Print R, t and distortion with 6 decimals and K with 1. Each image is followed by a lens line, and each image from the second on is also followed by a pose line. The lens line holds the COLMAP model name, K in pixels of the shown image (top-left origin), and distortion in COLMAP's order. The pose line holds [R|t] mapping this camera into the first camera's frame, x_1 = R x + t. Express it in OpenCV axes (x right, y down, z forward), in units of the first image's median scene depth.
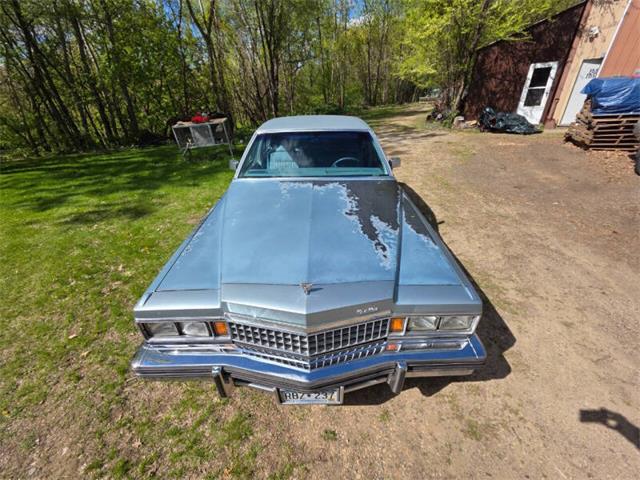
lens RADIAL K [[257.9, 0, 320.8], [0, 257.9, 236.4], [0, 0, 1]] dist [0.004547, -0.000474]
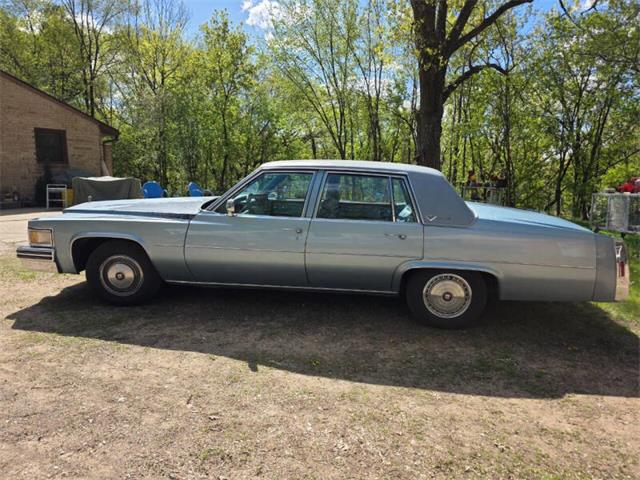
lens RADIAL K [[432.4, 0, 315.4], [0, 432.4, 240.9], [0, 0, 1]] dist [0.053136, -0.031132]
pose [[-0.153724, 0.199118, -0.967843, 2.070295], [-0.504110, 0.826623, 0.250133, -0.877746], [0.849848, 0.526351, -0.026694, 1.785414]]
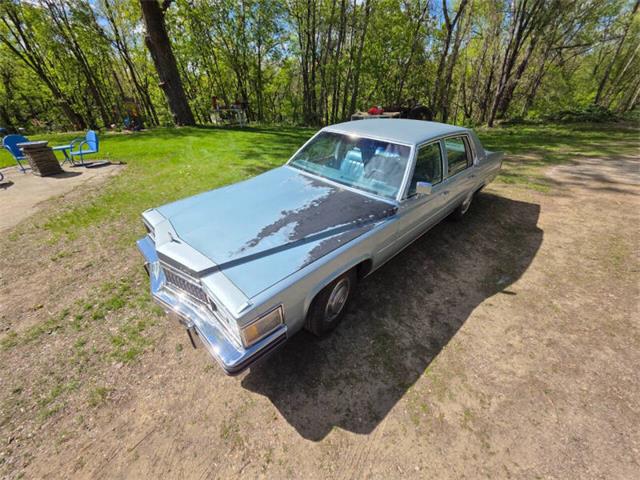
lens RADIAL K [[257.9, 0, 322.8], [0, 257.9, 235.6], [0, 0, 1]] dist [0.004547, -0.000474]
pose [[0.702773, 0.388749, -0.595806, 0.842389], [-0.372483, 0.914595, 0.157395, -0.212447], [0.606108, 0.111314, 0.787554, 0.215548]]
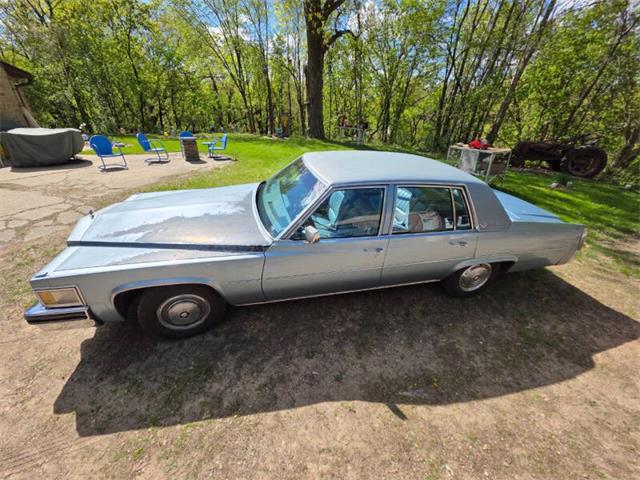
lens RADIAL K [[257.9, 0, 319.9], [0, 257.9, 238.7], [0, 0, 1]] dist [0.004547, -0.000474]
pose [[0.218351, 0.496169, -0.840321, 1.222981], [-0.523188, 0.786406, 0.328389, -0.706218], [0.823770, 0.367942, 0.431302, 0.982212]]
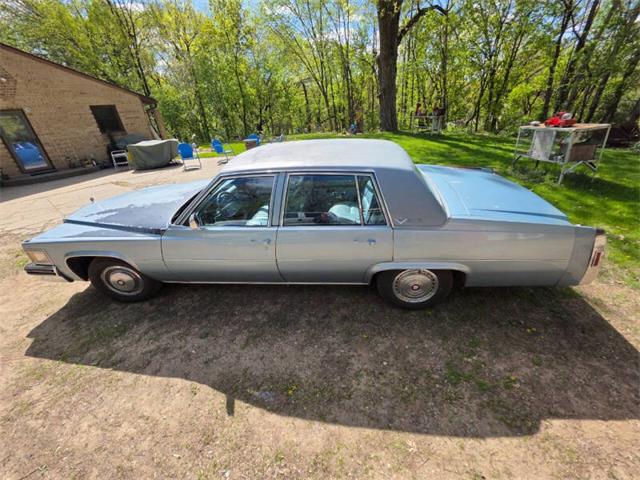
lens RADIAL K [[257.9, 0, 319.4], [0, 257.9, 239.8], [0, 0, 1]] dist [0.004547, -0.000474]
pose [[-0.119297, 0.511262, -0.851105, 1.243209], [-0.422182, 0.749746, 0.509552, -1.059124], [0.898627, 0.420109, 0.126403, 1.717181]]
